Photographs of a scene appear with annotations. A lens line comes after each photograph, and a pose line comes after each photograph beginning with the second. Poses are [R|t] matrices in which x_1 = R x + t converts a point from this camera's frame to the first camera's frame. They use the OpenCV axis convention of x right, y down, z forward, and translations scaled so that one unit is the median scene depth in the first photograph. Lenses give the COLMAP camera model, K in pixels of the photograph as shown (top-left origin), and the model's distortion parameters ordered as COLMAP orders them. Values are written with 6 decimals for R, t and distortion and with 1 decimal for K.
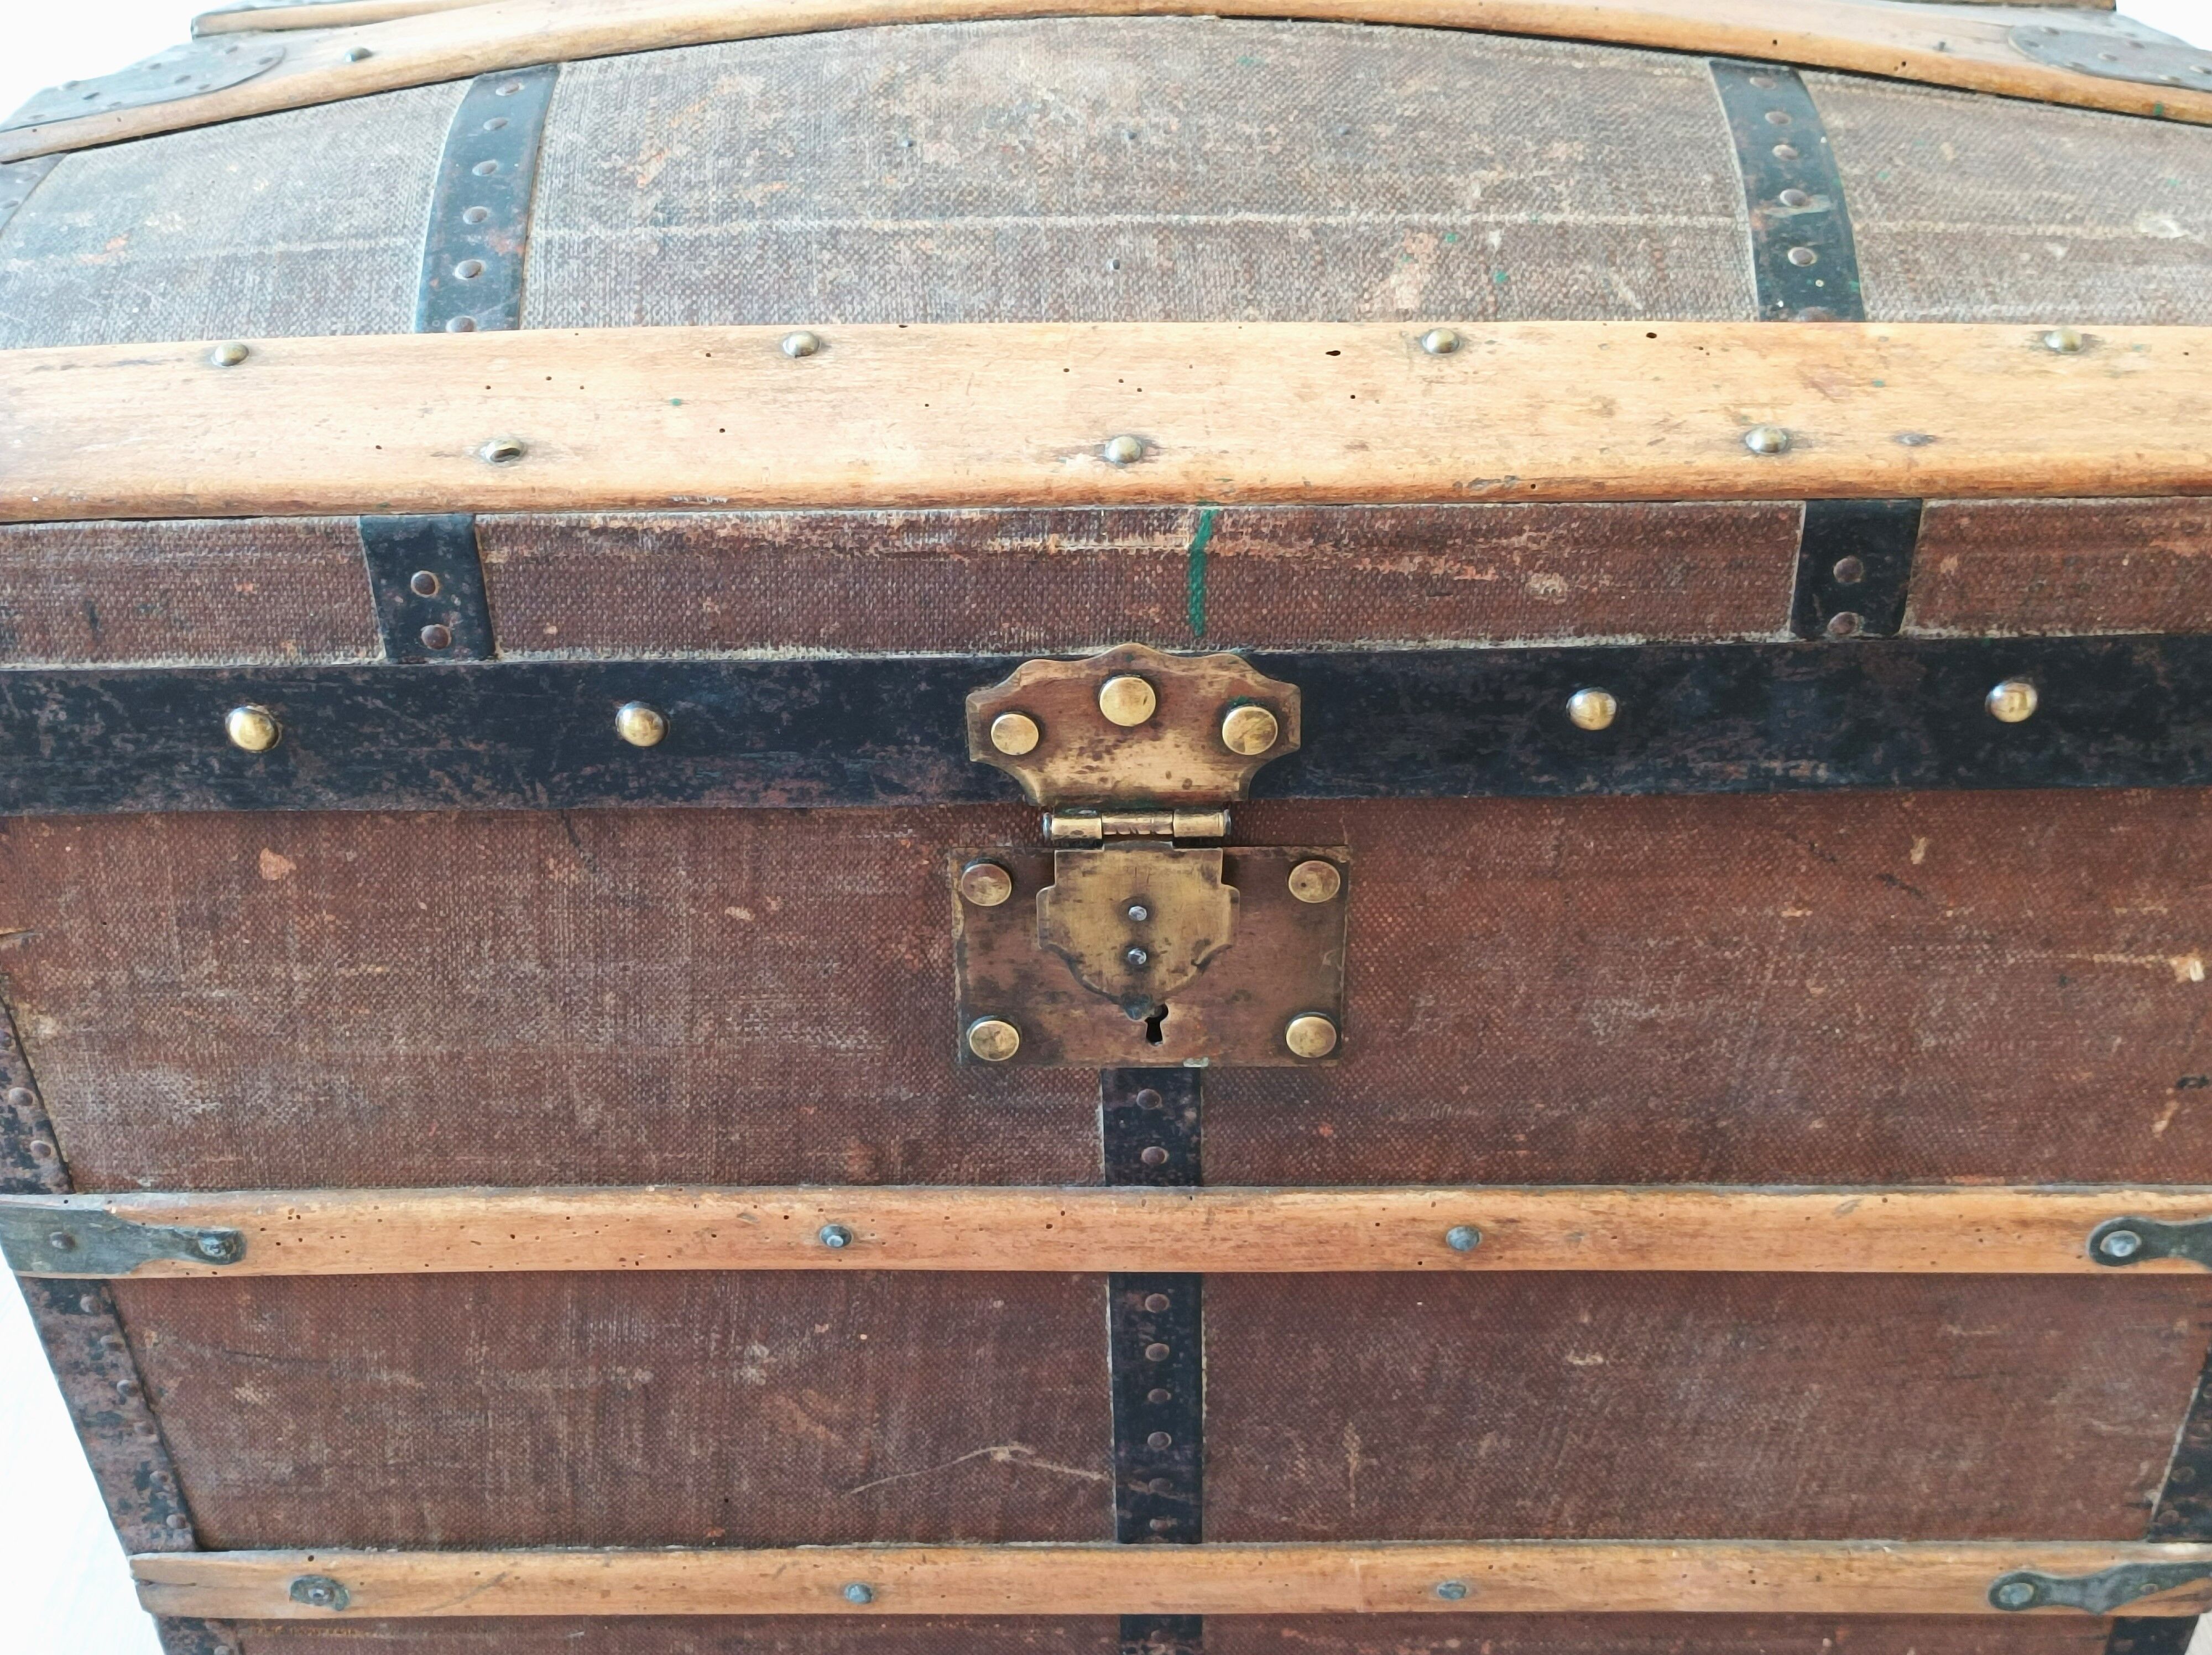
lens RADIAL K [[2405.8, 0, 1087.9], [0, 2405.8, 827.5], [0, 0, 1]] dist [0.039855, -0.129481]
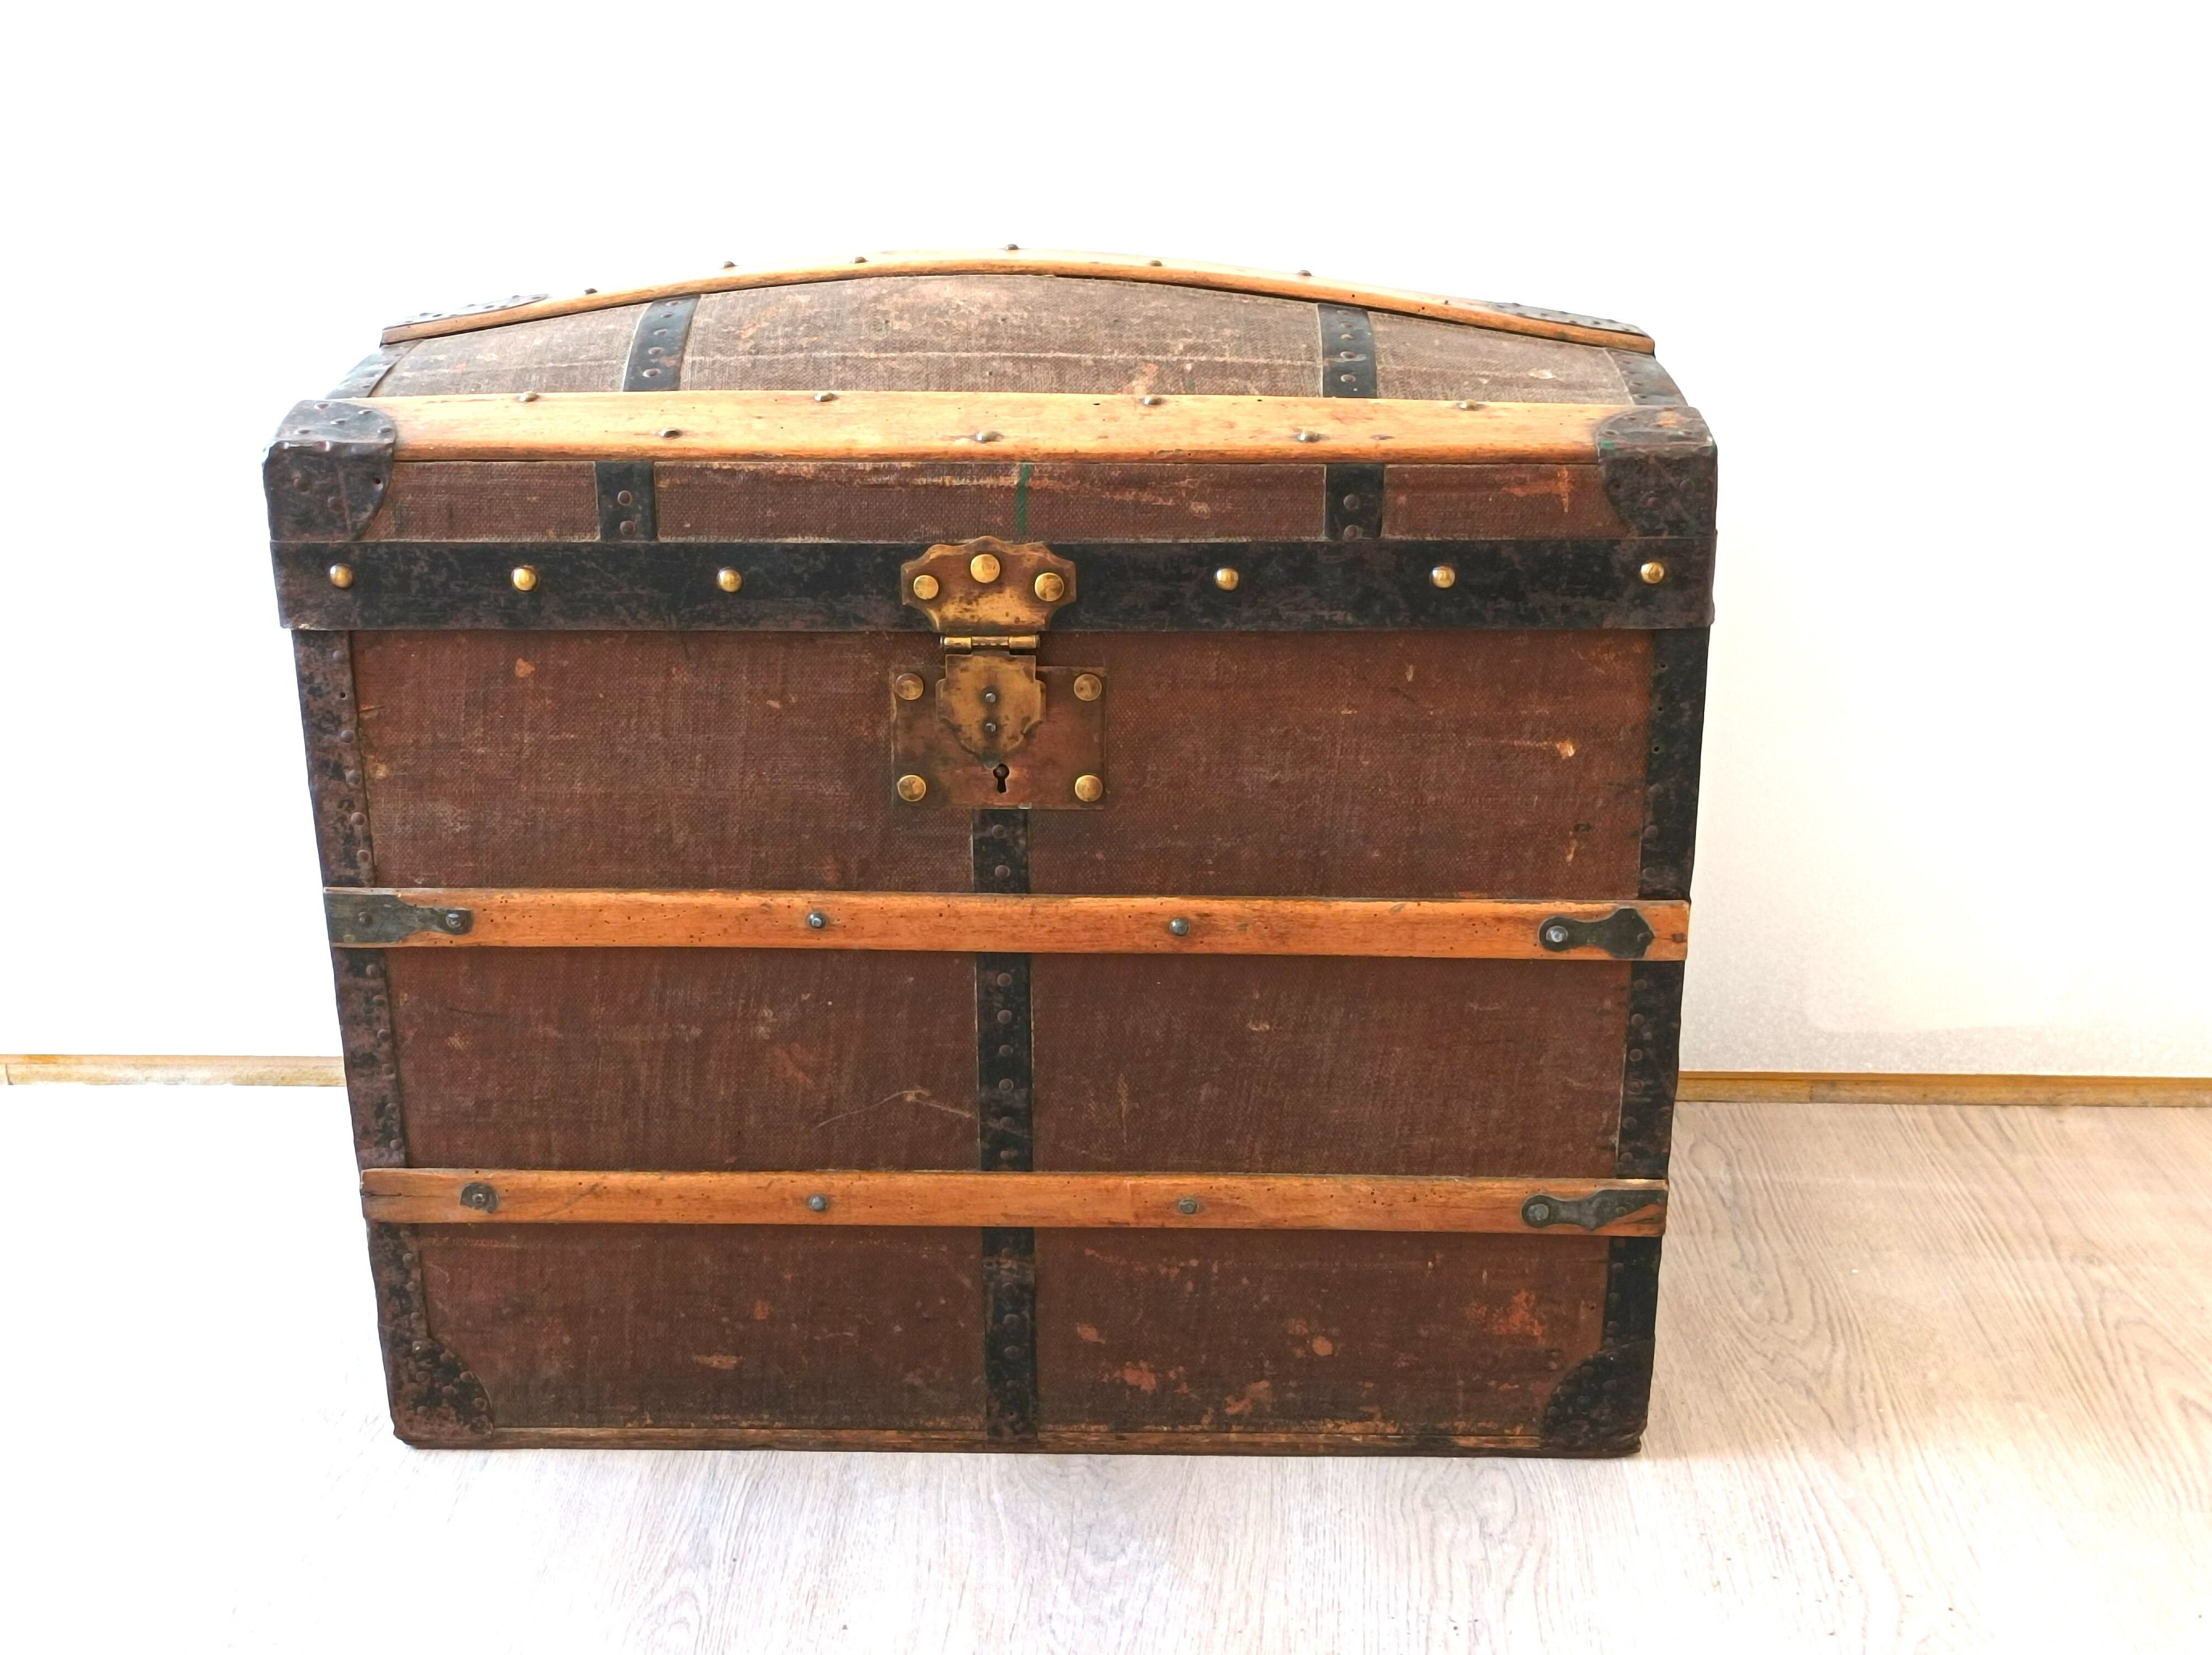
lens RADIAL K [[2405.8, 0, 1087.9], [0, 2405.8, 827.5], [0, 0, 1]] dist [0.039855, -0.129481]
pose [[0.999707, 0.024169, -0.001272, 0.094926], [-0.023732, 0.968606, -0.247467, 0.556286], [-0.004748, 0.247424, 0.968896, -0.725268]]
